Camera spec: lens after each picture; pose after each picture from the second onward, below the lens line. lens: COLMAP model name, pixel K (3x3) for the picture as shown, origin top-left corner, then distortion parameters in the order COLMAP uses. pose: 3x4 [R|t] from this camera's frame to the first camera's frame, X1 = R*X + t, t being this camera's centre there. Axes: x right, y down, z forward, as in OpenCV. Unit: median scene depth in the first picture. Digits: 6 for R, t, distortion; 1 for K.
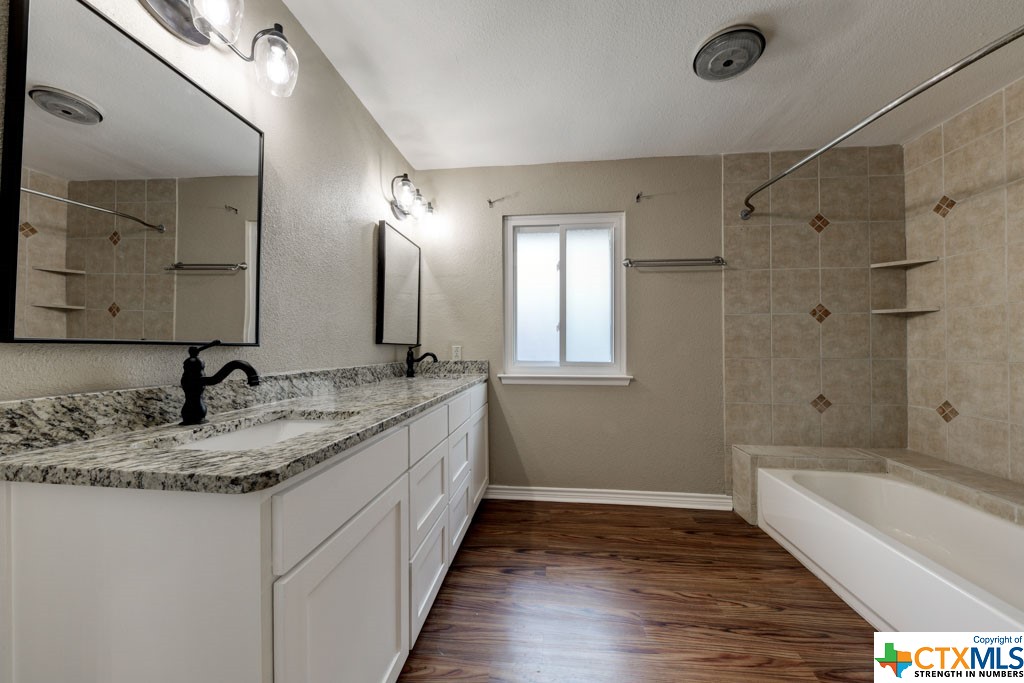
lens RADIAL K [[363.1, 0, 509.8], [0, 363.1, 348.0], [0, 0, 1]] dist [0.010867, -0.000097]
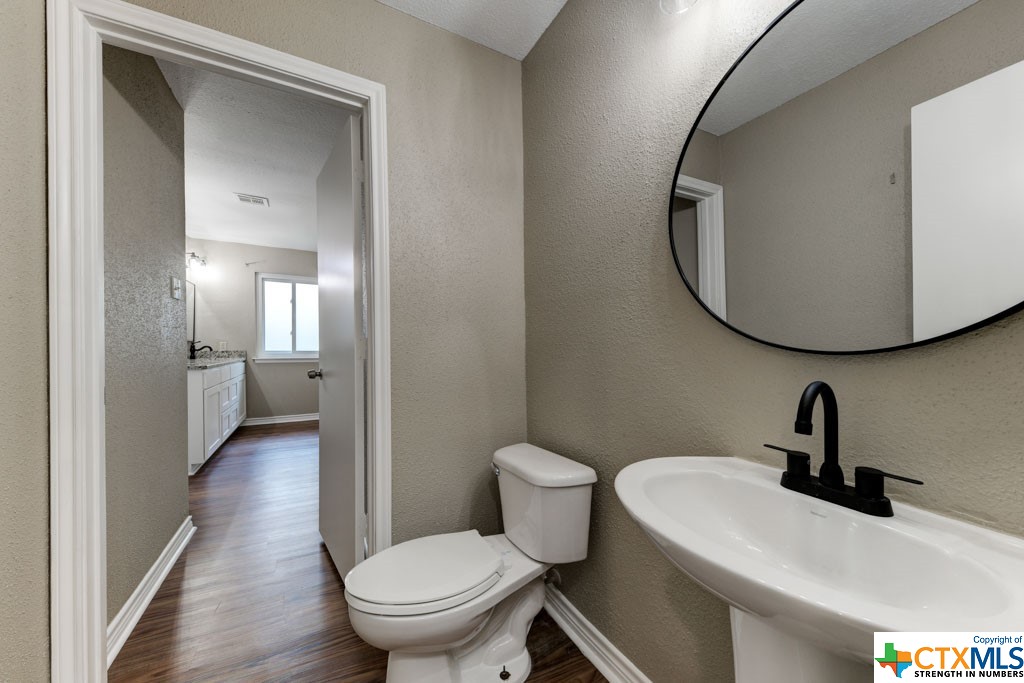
lens RADIAL K [[363.1, 0, 509.8], [0, 363.1, 348.0], [0, 0, 1]] dist [0.010867, -0.000097]
pose [[0.822688, -0.002484, 0.568487, -0.009904], [-0.003533, 0.999949, 0.009481, 0.000209], [-0.568482, -0.009808, 0.822637, -1.272680]]
